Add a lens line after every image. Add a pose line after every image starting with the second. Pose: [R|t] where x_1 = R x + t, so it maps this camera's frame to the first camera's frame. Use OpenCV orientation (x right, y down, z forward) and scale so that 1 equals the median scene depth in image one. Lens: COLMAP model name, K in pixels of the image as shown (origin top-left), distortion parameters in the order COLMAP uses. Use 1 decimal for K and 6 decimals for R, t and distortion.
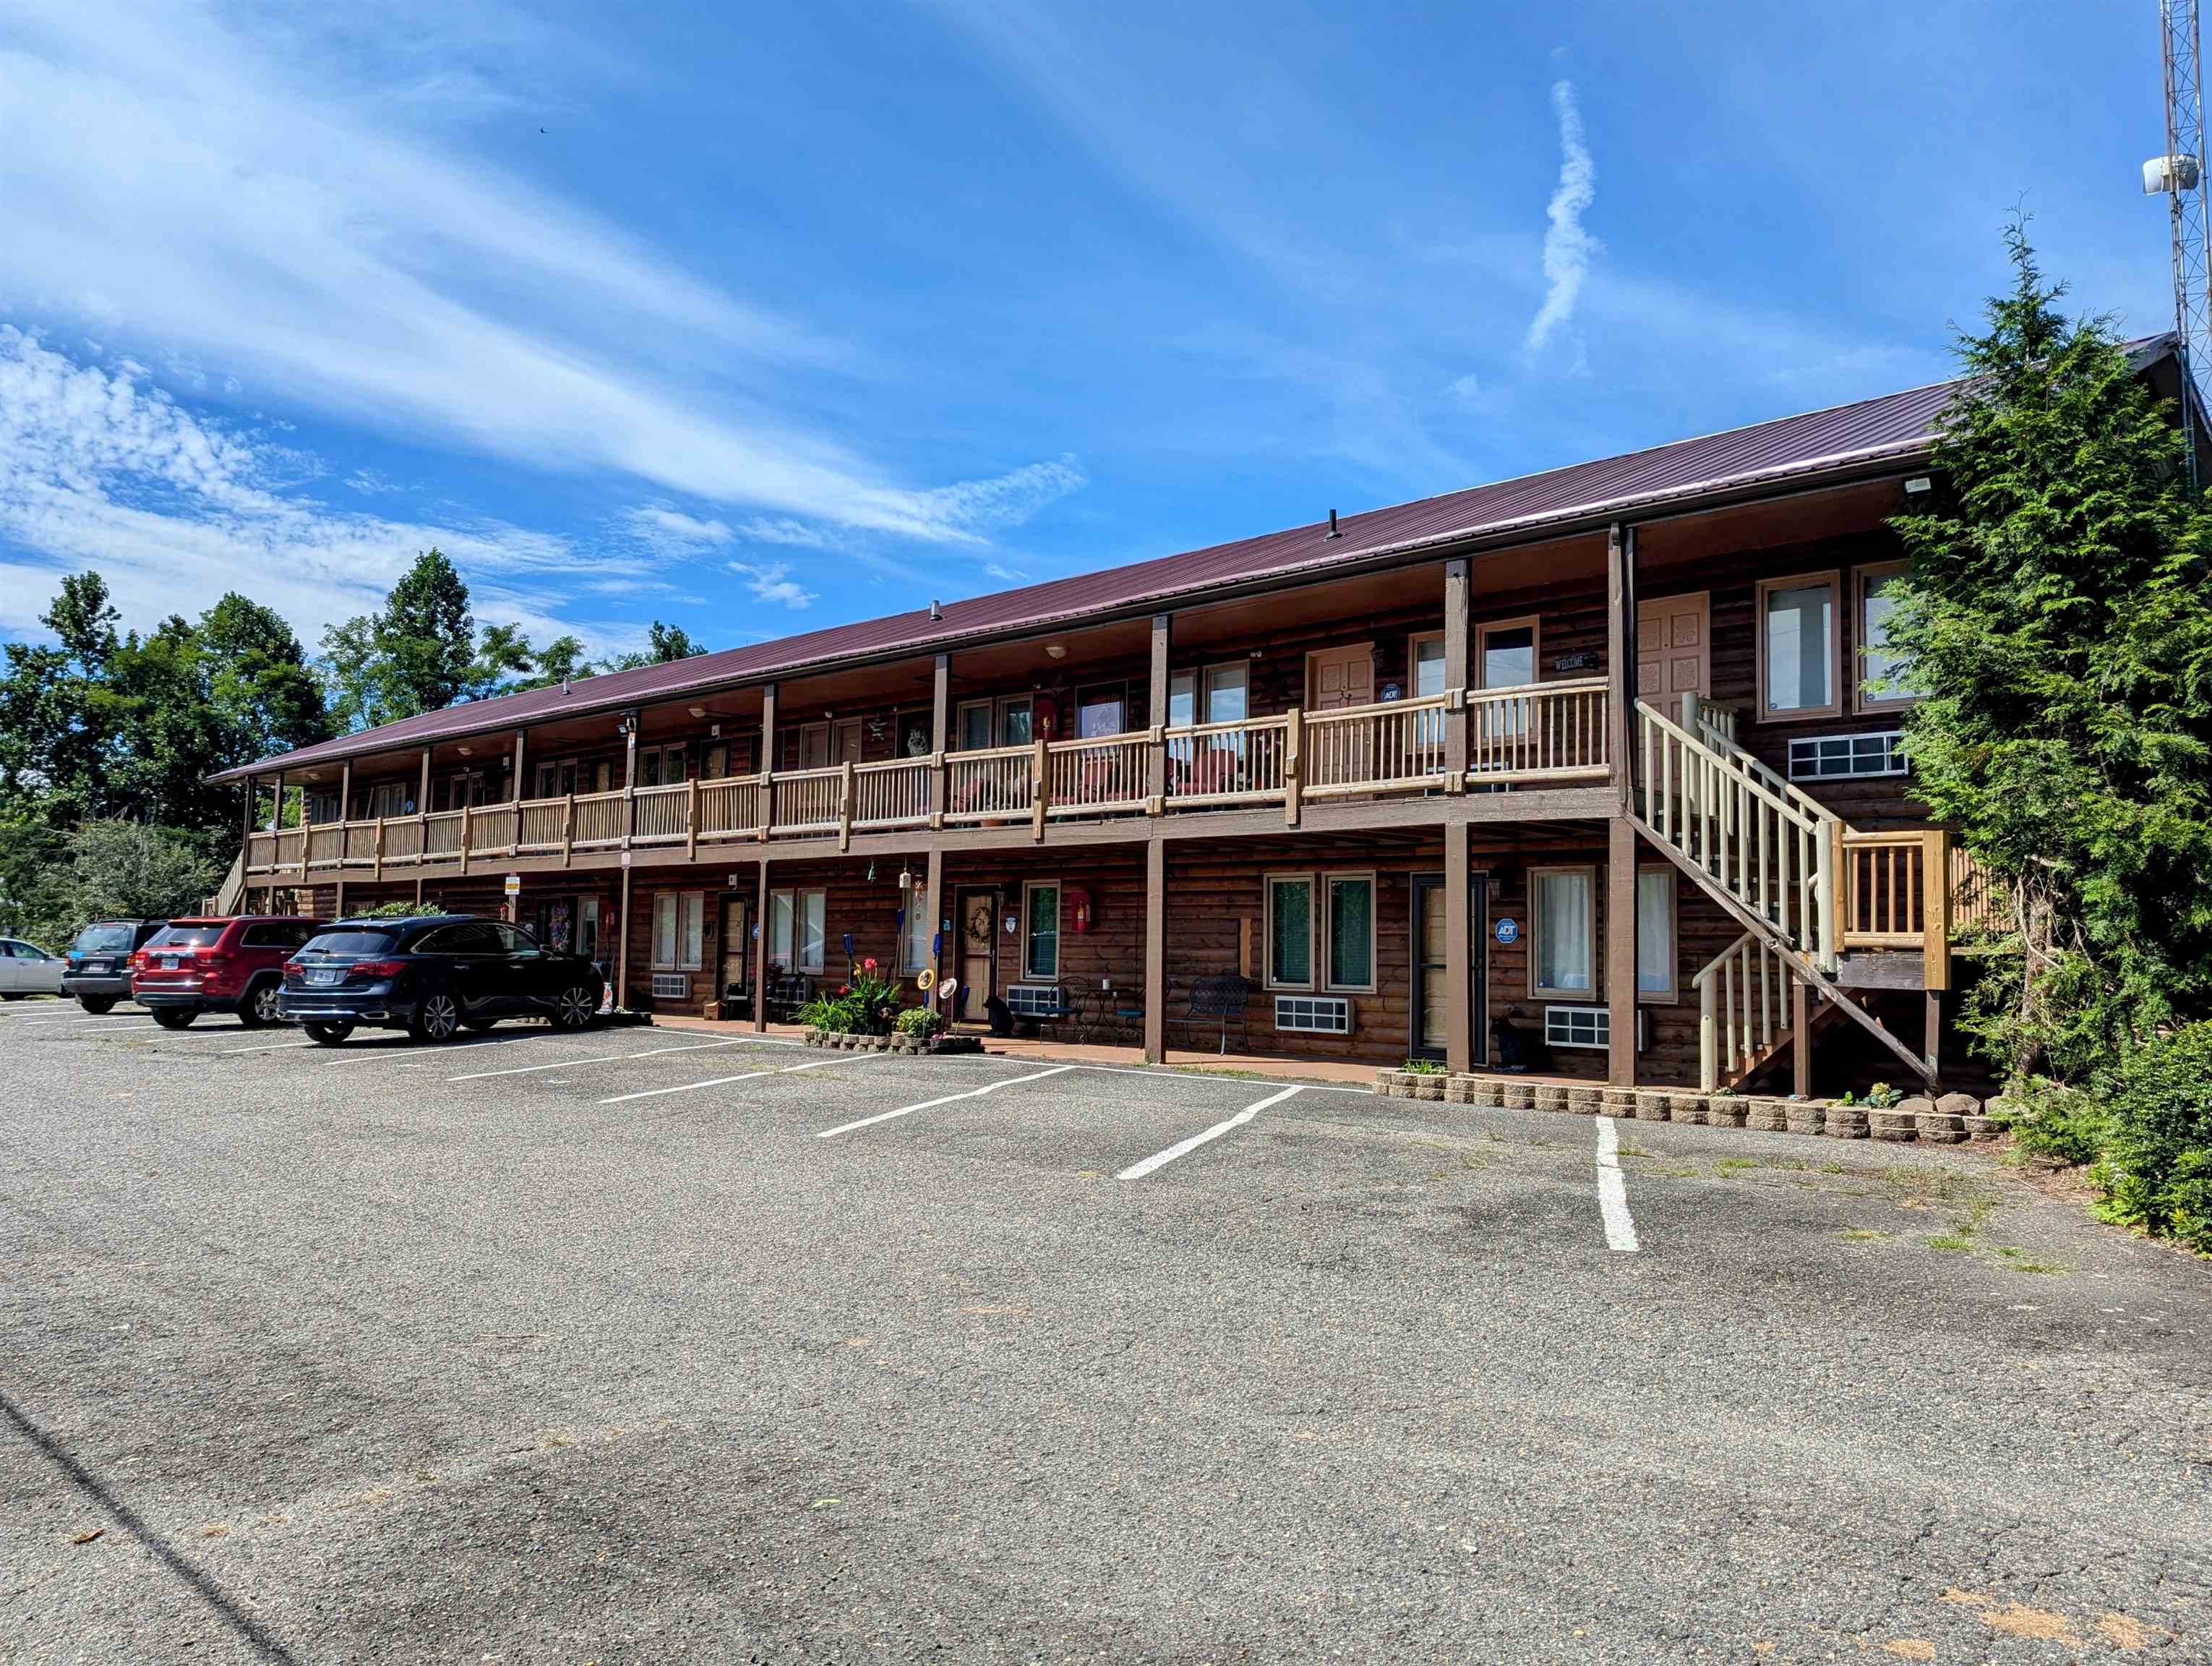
lens RADIAL K [[1546.2, 0, 1071.6], [0, 1546.2, 836.0], [0, 0, 1]] dist [0.083961, -0.053984]
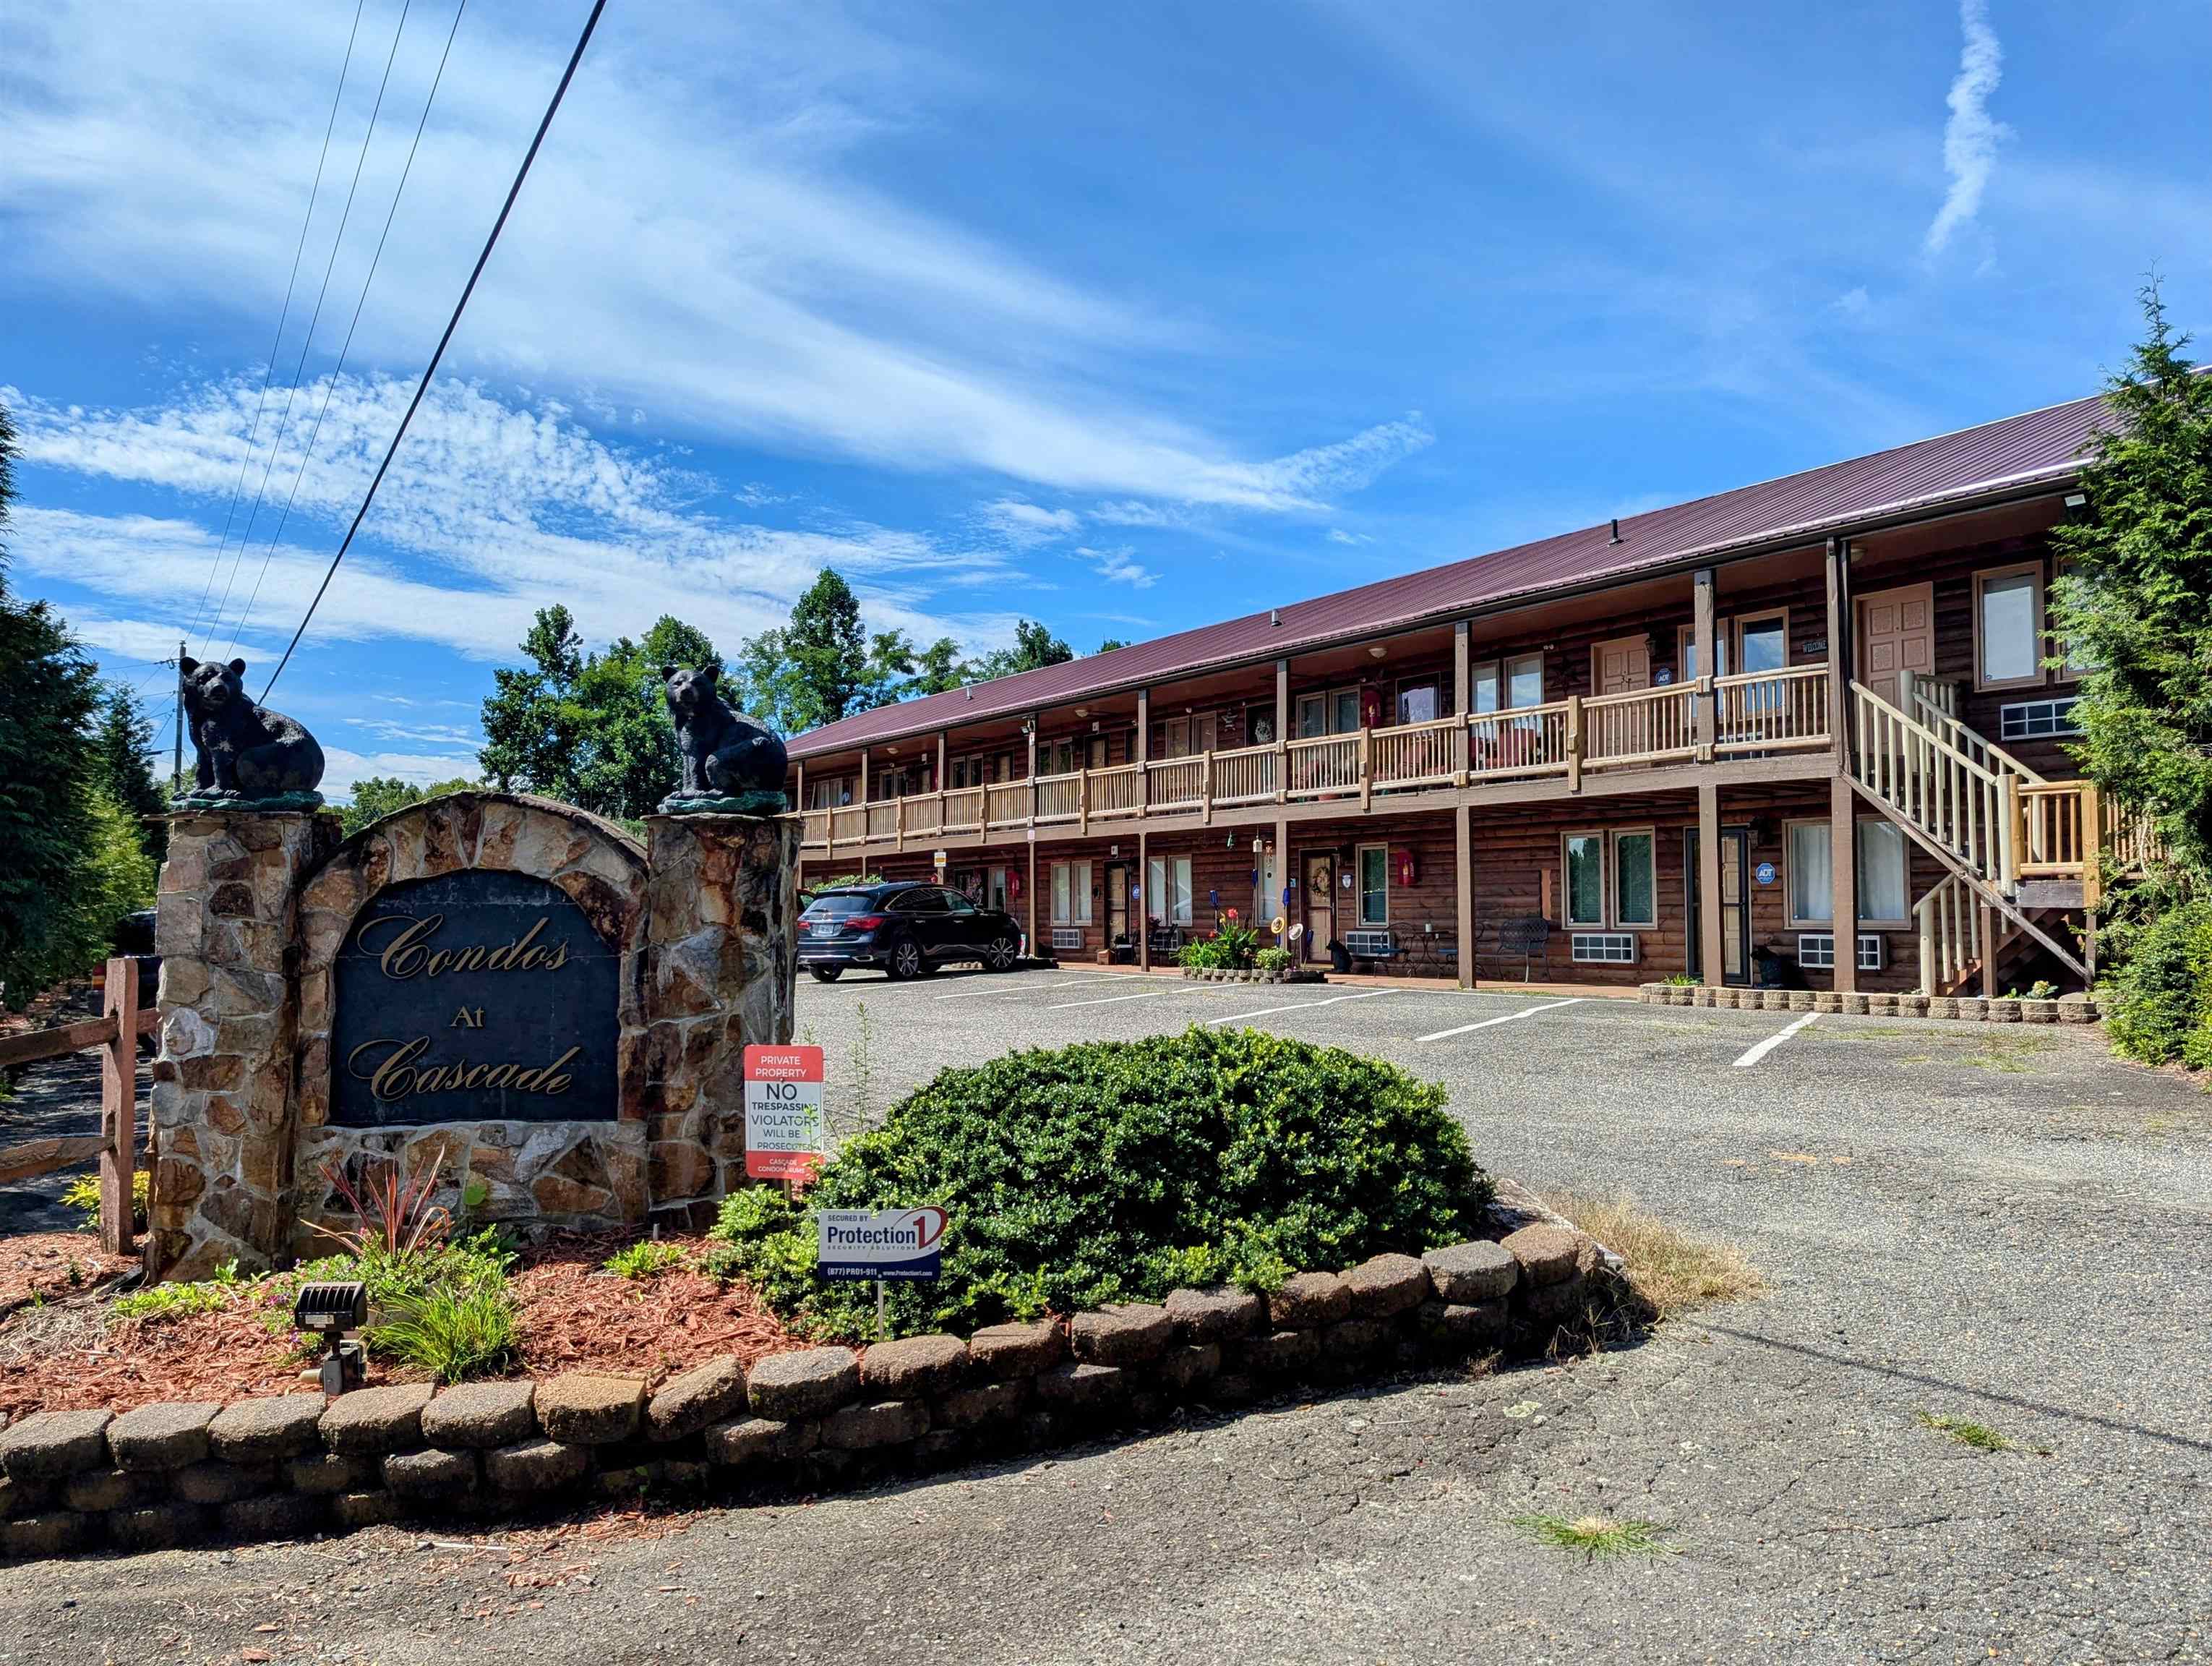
lens RADIAL K [[1546.2, 0, 1071.6], [0, 1546.2, 836.0], [0, 0, 1]] dist [0.083961, -0.053984]
pose [[0.973996, -0.028698, -0.224741, 0.024347], [0.032865, 0.999350, 0.014821, -0.002231], [0.224169, -0.021821, 0.974306, -0.222925]]
